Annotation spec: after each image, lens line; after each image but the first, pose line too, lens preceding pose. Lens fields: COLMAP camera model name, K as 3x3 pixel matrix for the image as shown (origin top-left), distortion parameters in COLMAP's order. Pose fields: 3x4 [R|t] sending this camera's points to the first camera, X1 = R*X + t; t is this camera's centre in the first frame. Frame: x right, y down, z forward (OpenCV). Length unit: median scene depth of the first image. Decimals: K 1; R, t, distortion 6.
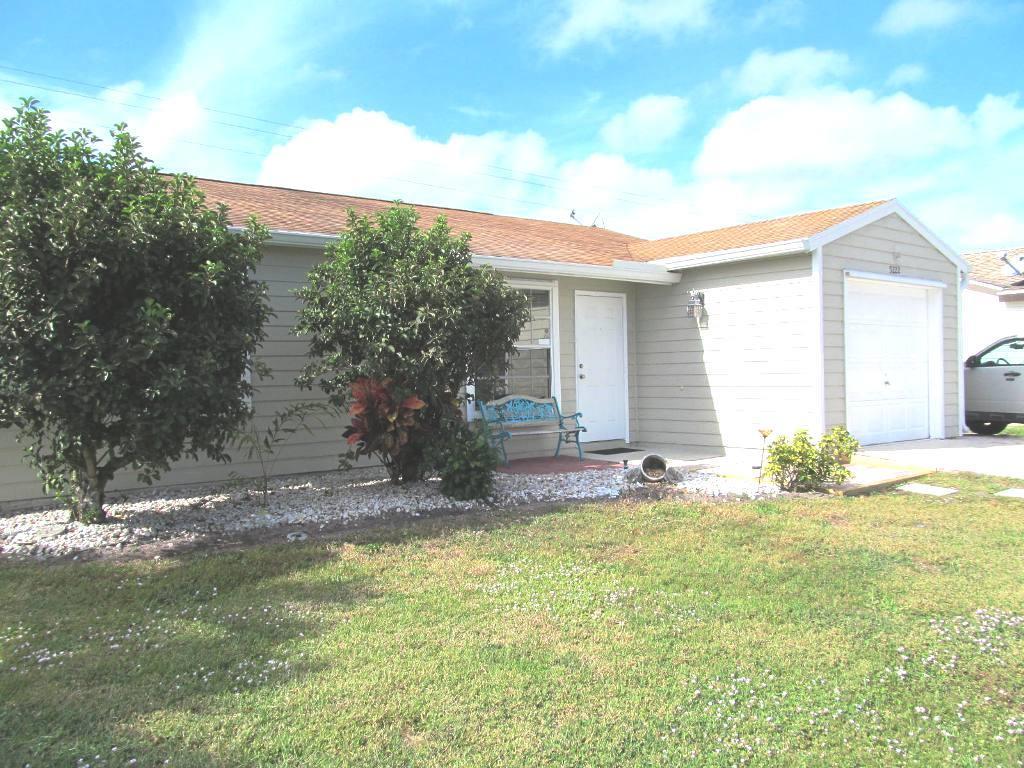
lens RADIAL K [[859.4, 0, 488.7], [0, 859.4, 382.8], [0, 0, 1]] dist [-0.082805, 0.116773]
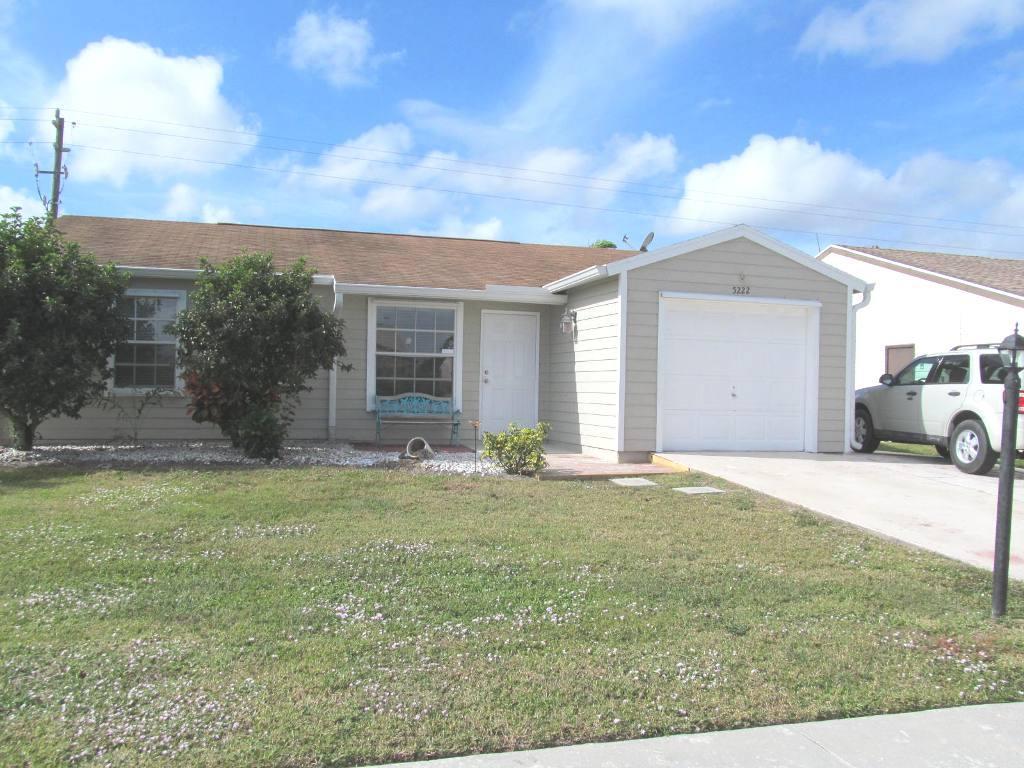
lens RADIAL K [[837.4, 0, 484.0], [0, 837.4, 382.0], [0, 0, 1]] dist [-0.061592, 0.038756]
pose [[0.926494, 0.031969, -0.374949, 0.566561], [-0.037634, 0.999261, -0.007794, 0.003459], [0.374423, 0.021332, 0.927013, -0.096397]]
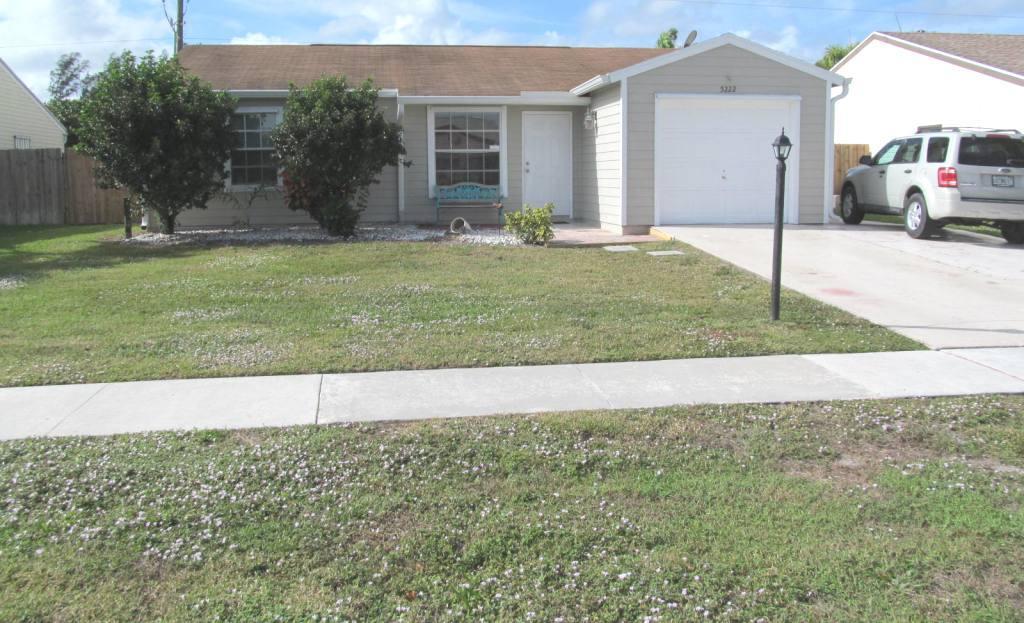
lens RADIAL K [[822.6, 0, 490.0], [0, 822.6, 233.4], [0, 0, 1]] dist [-0.046163, 0.003042]
pose [[0.871300, 0.043388, -0.488830, 0.766504], [-0.008419, 0.997259, 0.073510, -0.003471], [0.490679, -0.059934, 0.869277, -0.261105]]
